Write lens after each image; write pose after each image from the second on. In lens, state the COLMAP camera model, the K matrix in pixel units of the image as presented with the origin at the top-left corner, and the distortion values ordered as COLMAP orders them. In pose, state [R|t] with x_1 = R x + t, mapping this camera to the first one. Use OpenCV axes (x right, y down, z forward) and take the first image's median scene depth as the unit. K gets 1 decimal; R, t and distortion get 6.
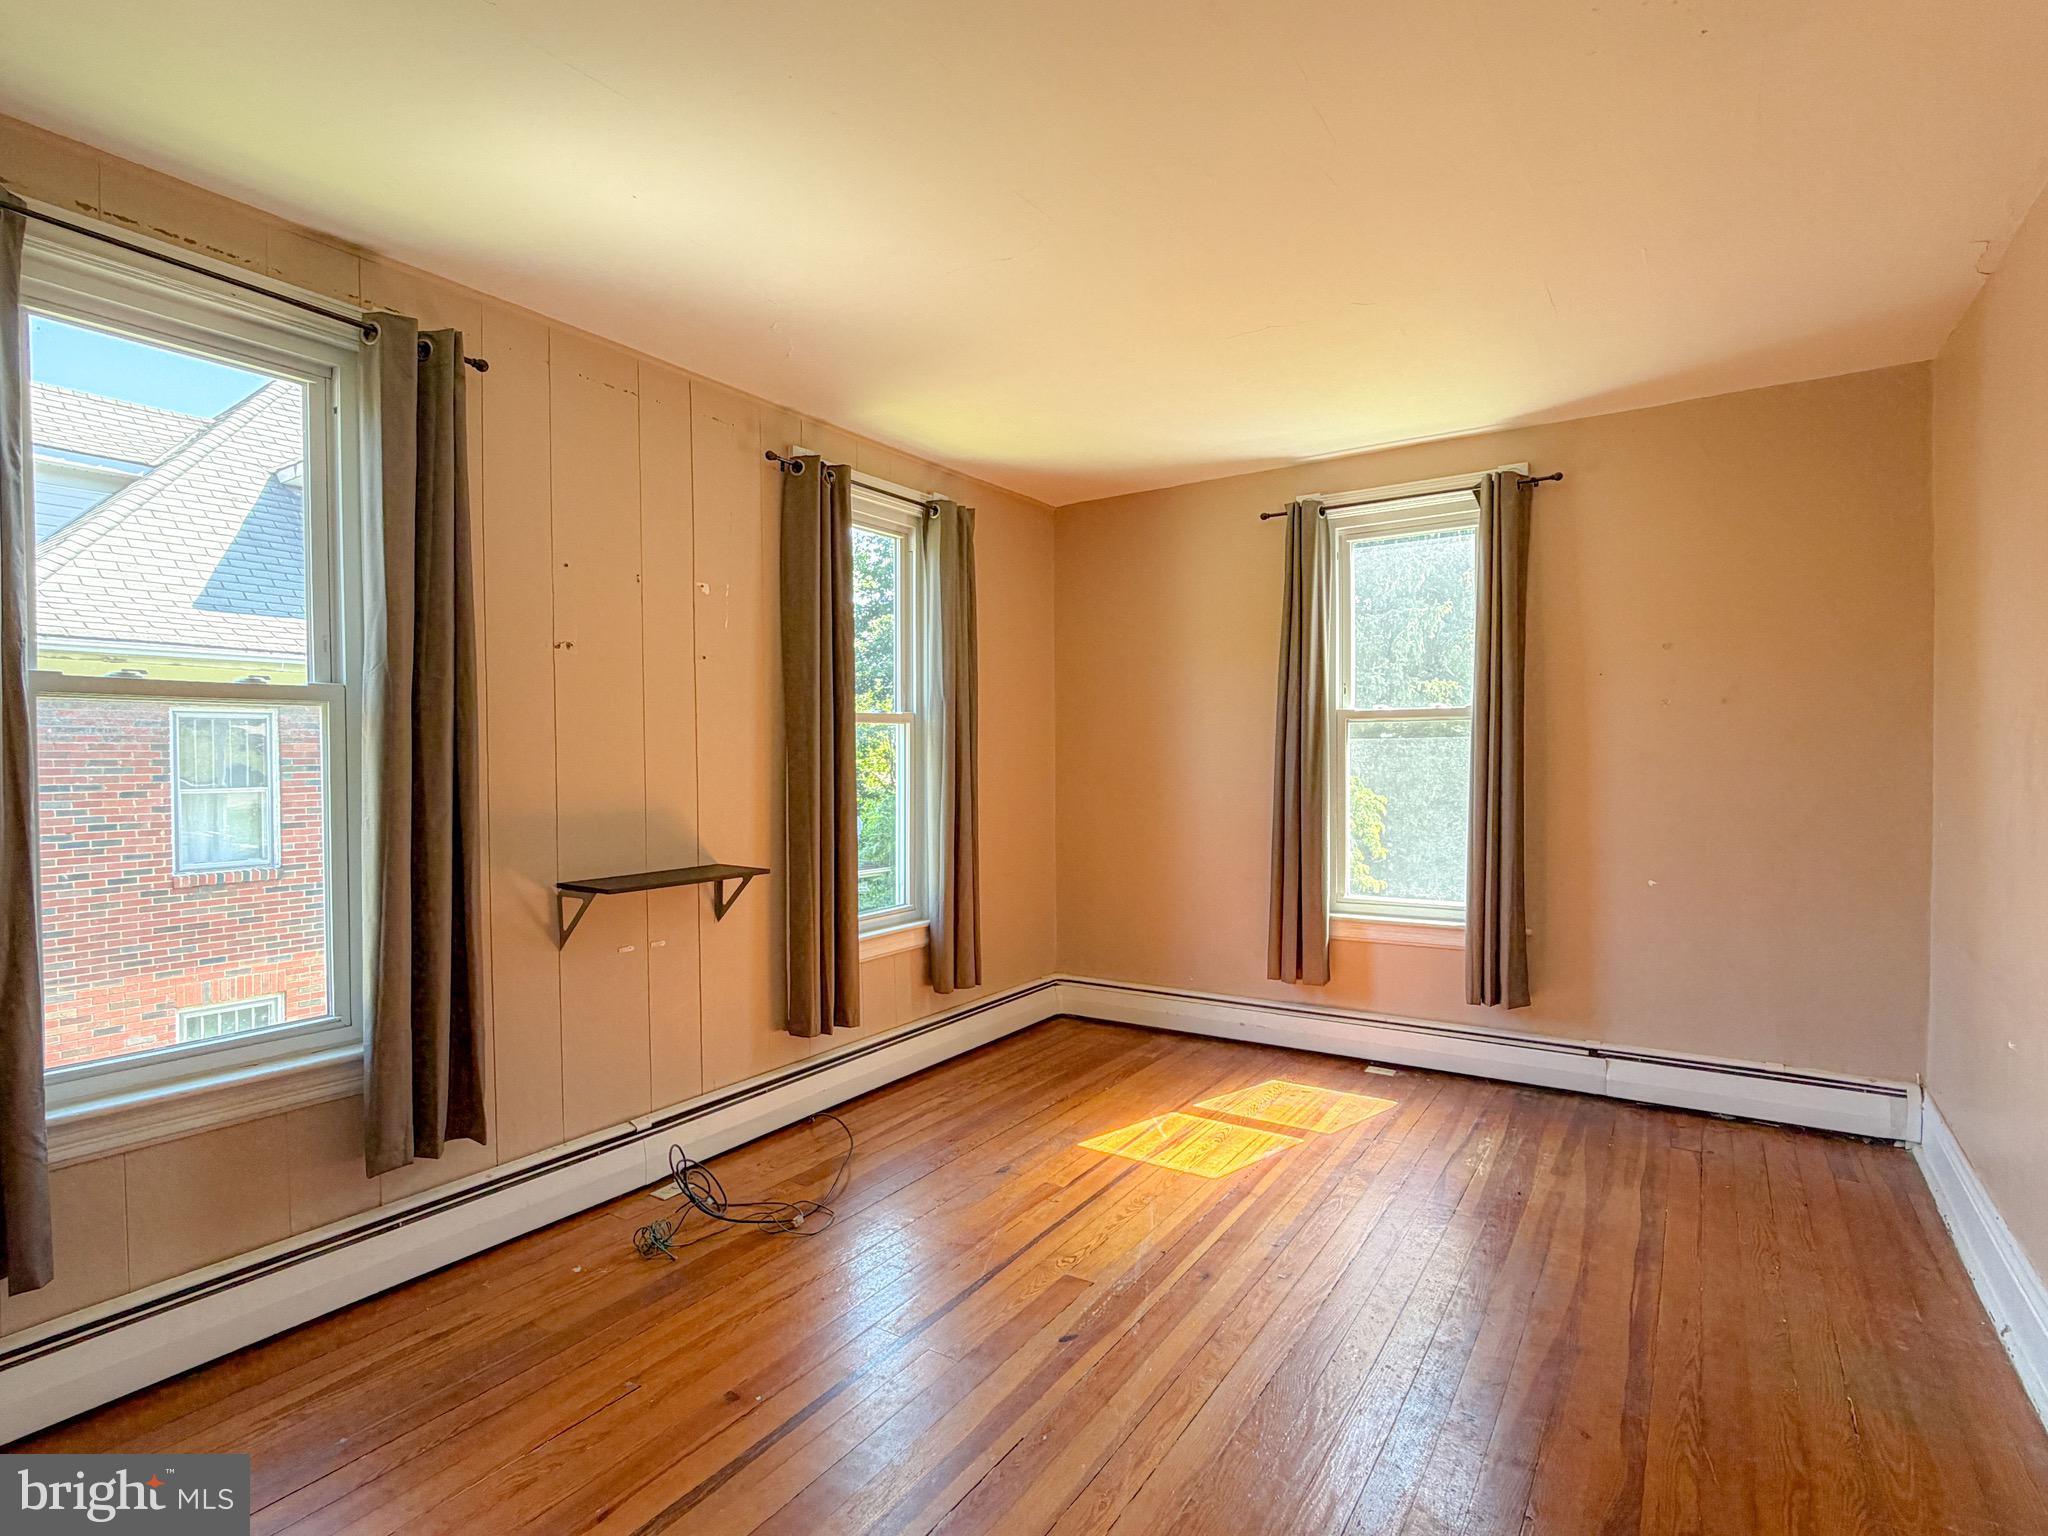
lens RADIAL K [[1035.8, 0, 1026.2], [0, 1035.8, 768.8], [0, 0, 1]] dist [-0.000650, -0.000133]
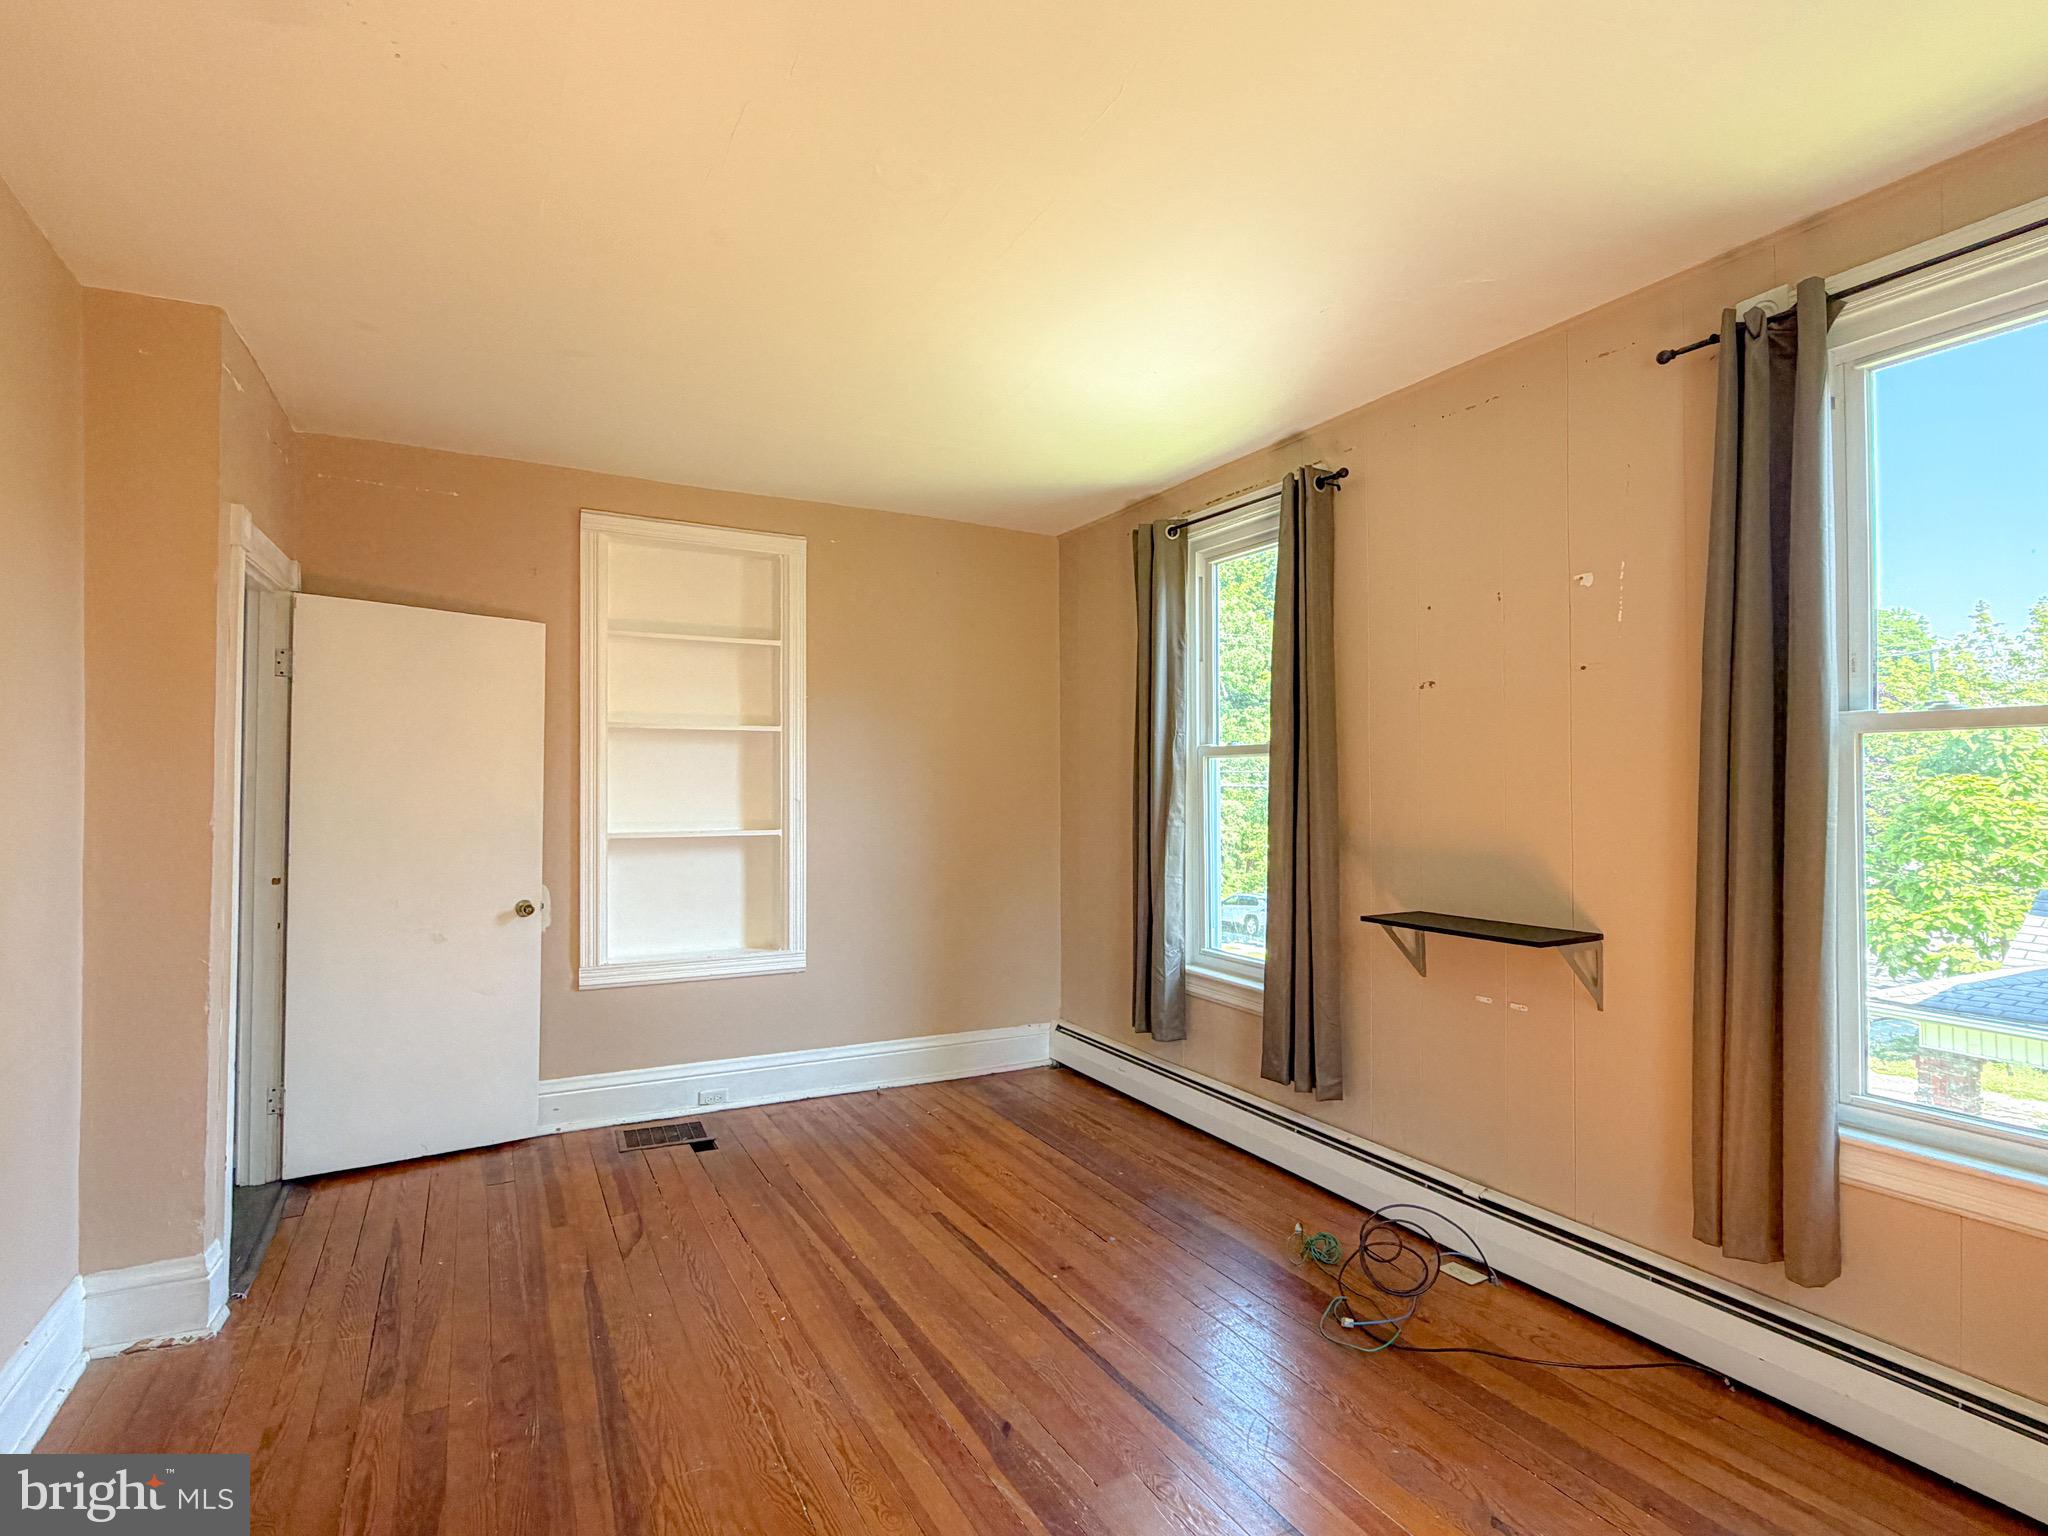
lens RADIAL K [[1035.8, 0, 1026.4], [0, 1035.8, 773.2], [0, 0, 1]] dist [-0.000650, -0.000133]
pose [[-0.476202, -0.012374, -0.879249, 0.664591], [-0.018372, 0.999823, -0.004120, -0.017707], [0.879144, 0.014192, -0.476345, 1.139635]]
